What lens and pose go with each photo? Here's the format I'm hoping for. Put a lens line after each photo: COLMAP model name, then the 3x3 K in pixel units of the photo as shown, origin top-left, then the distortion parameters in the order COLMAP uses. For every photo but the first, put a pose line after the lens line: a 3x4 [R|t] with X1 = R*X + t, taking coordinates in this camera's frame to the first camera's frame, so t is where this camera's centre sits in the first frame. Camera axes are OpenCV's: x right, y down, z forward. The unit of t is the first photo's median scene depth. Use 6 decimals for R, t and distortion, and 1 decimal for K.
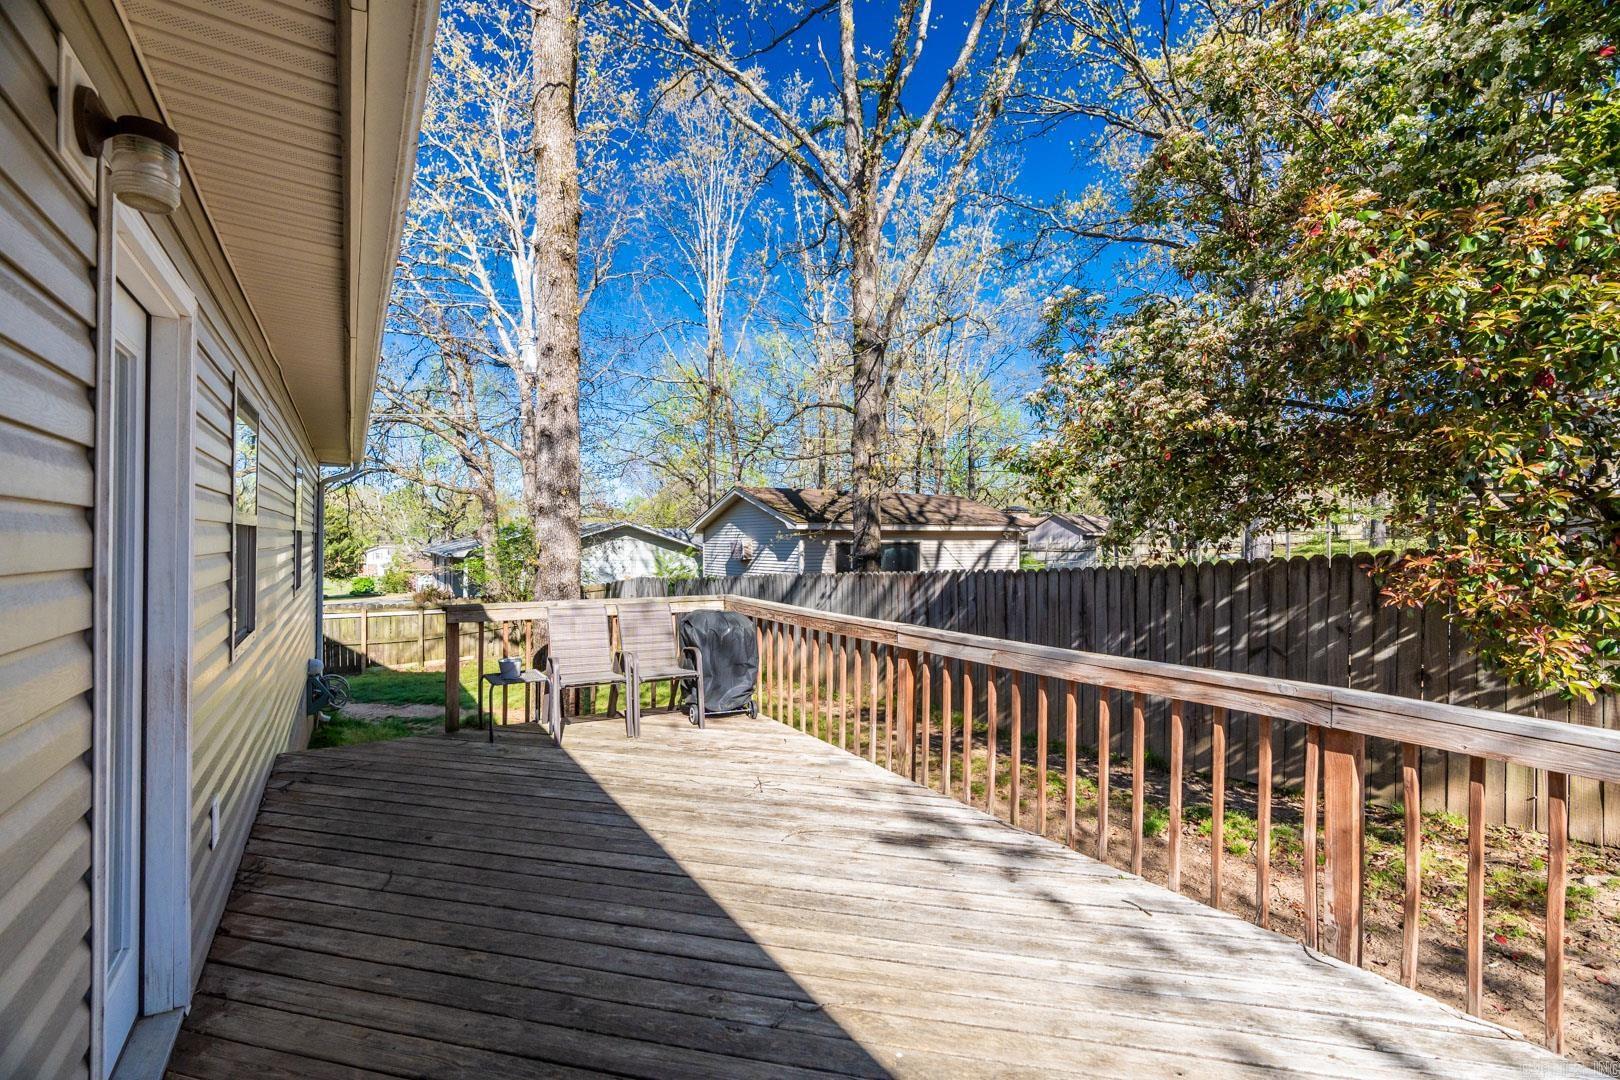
lens RADIAL K [[724.7, 0, 807.0], [0, 724.7, 545.6], [0, 0, 1]] dist [-0.009628, 0.002214]
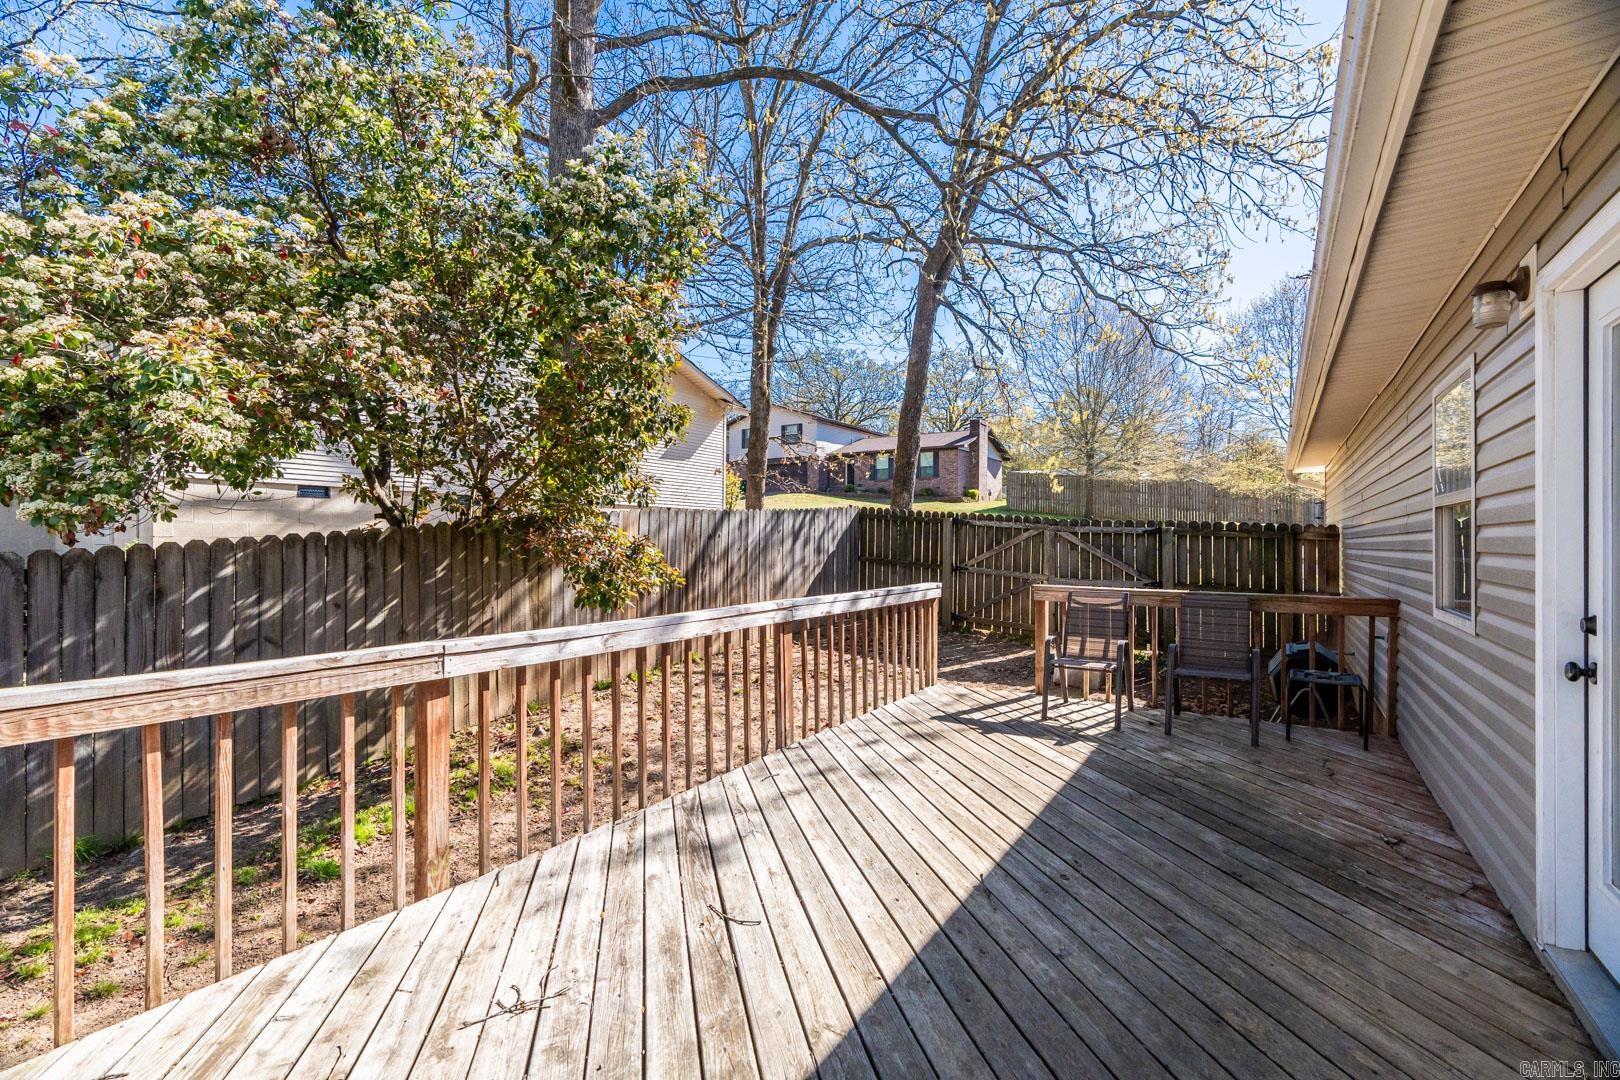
lens RADIAL K [[724.7, 0, 805.6], [0, 724.7, 538.6], [0, 0, 1]] dist [-0.009628, 0.002214]
pose [[-0.412526, -0.006663, 0.910922, -0.525617], [0.002709, 0.999960, 0.008541, 0.017539], [-0.910942, 0.005991, -0.412491, 0.942757]]
